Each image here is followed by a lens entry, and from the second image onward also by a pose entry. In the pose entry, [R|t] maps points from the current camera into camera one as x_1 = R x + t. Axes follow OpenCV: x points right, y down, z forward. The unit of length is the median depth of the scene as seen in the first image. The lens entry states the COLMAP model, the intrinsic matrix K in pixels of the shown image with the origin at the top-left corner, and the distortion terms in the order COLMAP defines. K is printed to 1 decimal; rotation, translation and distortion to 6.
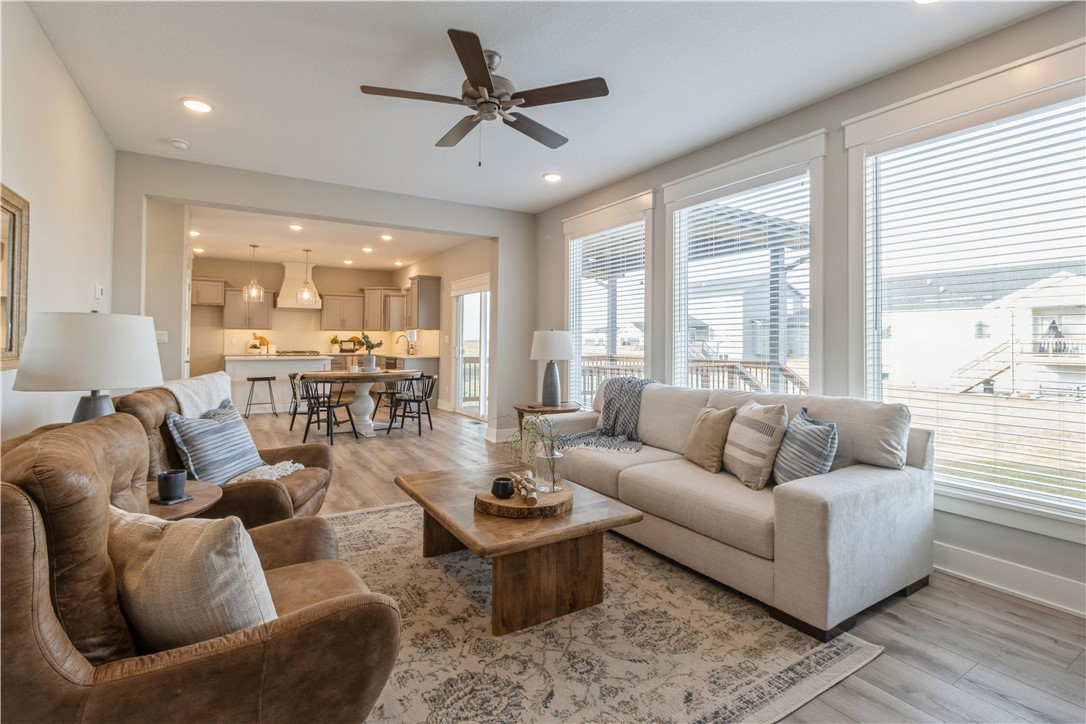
lens RADIAL K [[501.3, 0, 535.1], [0, 501.3, 333.2], [0, 0, 1]] dist [0.000752, 0.000192]
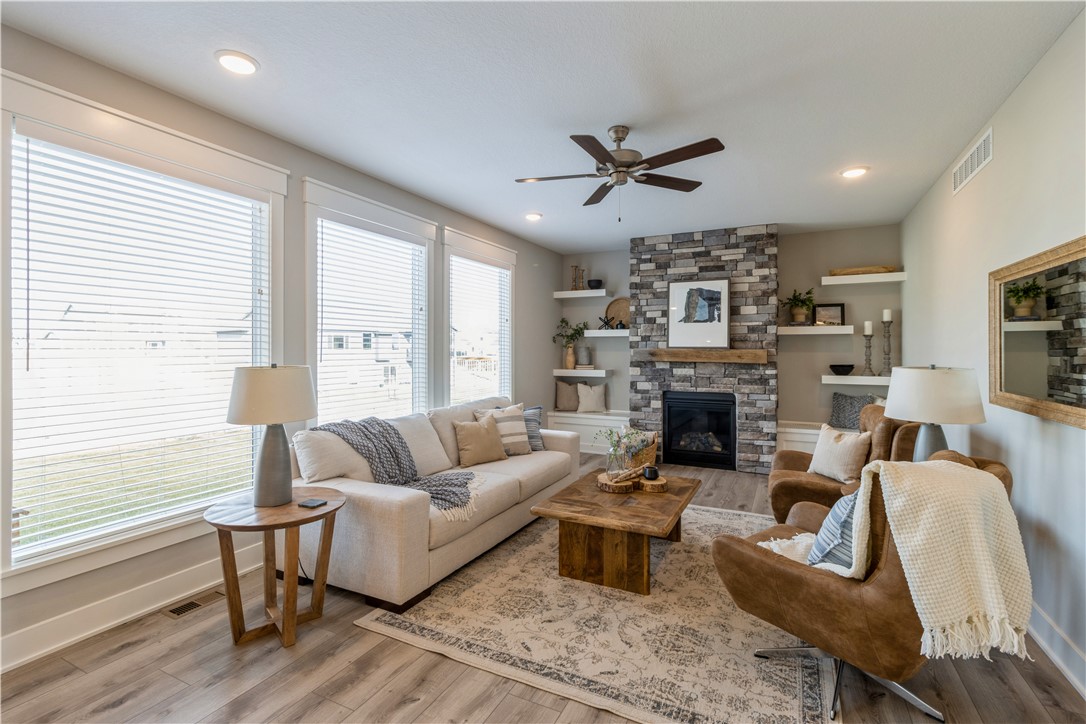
lens RADIAL K [[501.8, 0, 542.3], [0, 501.8, 347.4], [0, 0, 1]] dist [0.005040, 0.001110]
pose [[-0.530611, -0.002774, 0.847611, -0.265688], [-0.014644, 0.999875, -0.005896, -0.012093], [-0.847489, -0.015541, -0.530585, 0.475554]]
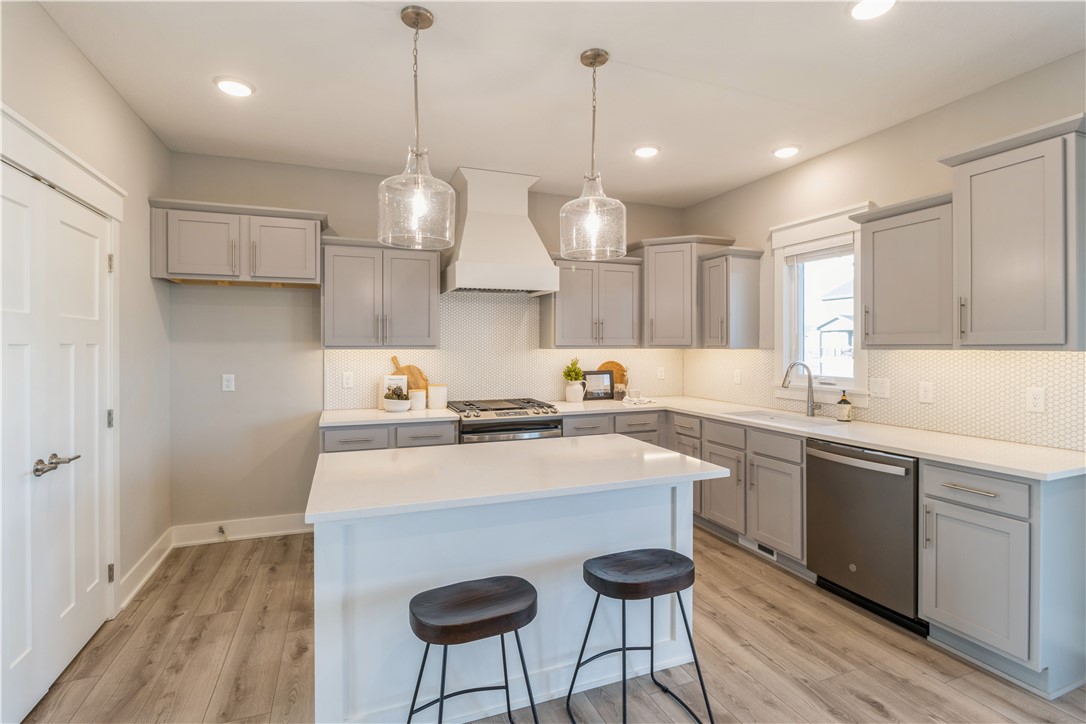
lens RADIAL K [[511.4, 0, 541.2], [0, 511.4, 344.3], [0, 0, 1]] dist [-0.010872, 0.000152]
pose [[0.984137, -0.007356, -0.177257, -0.384317], [0.009112, 0.999917, 0.009094, -0.013329], [0.177176, -0.010564, 0.984123, 0.641102]]
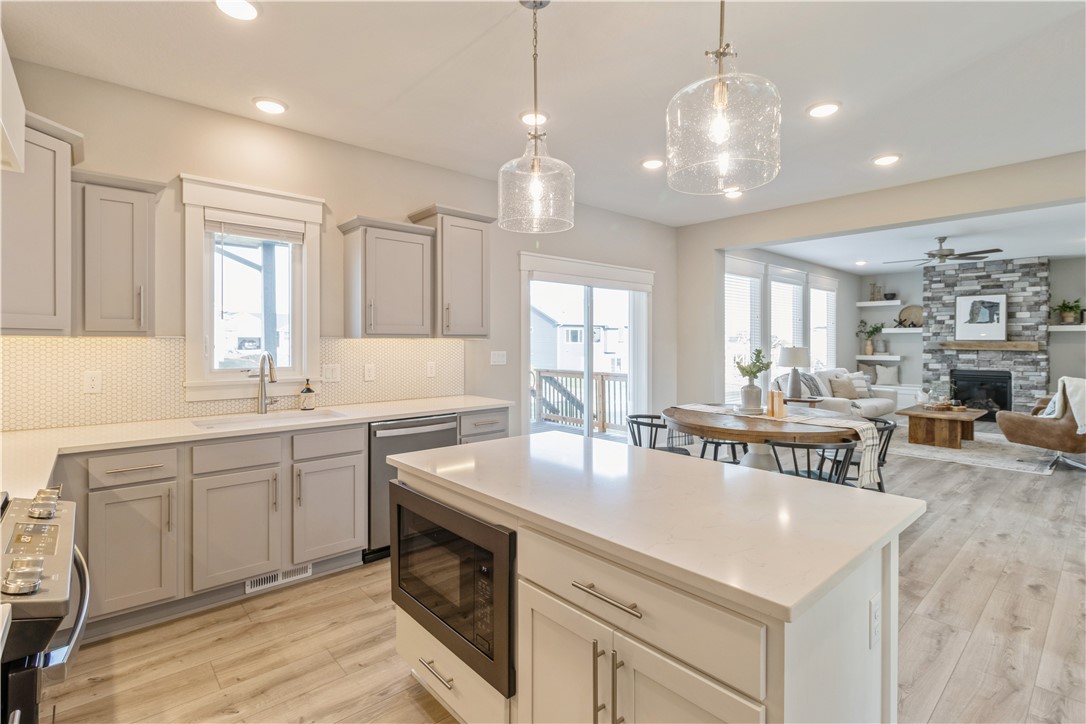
lens RADIAL K [[511.4, 0, 541.2], [0, 511.4, 344.3], [0, 0, 1]] dist [-0.010872, 0.000152]
pose [[-0.169758, -0.009756, 0.985437, -0.605269], [-0.015224, 0.999858, 0.007276, -0.005766], [-0.985368, -0.013767, -0.169883, 0.912959]]
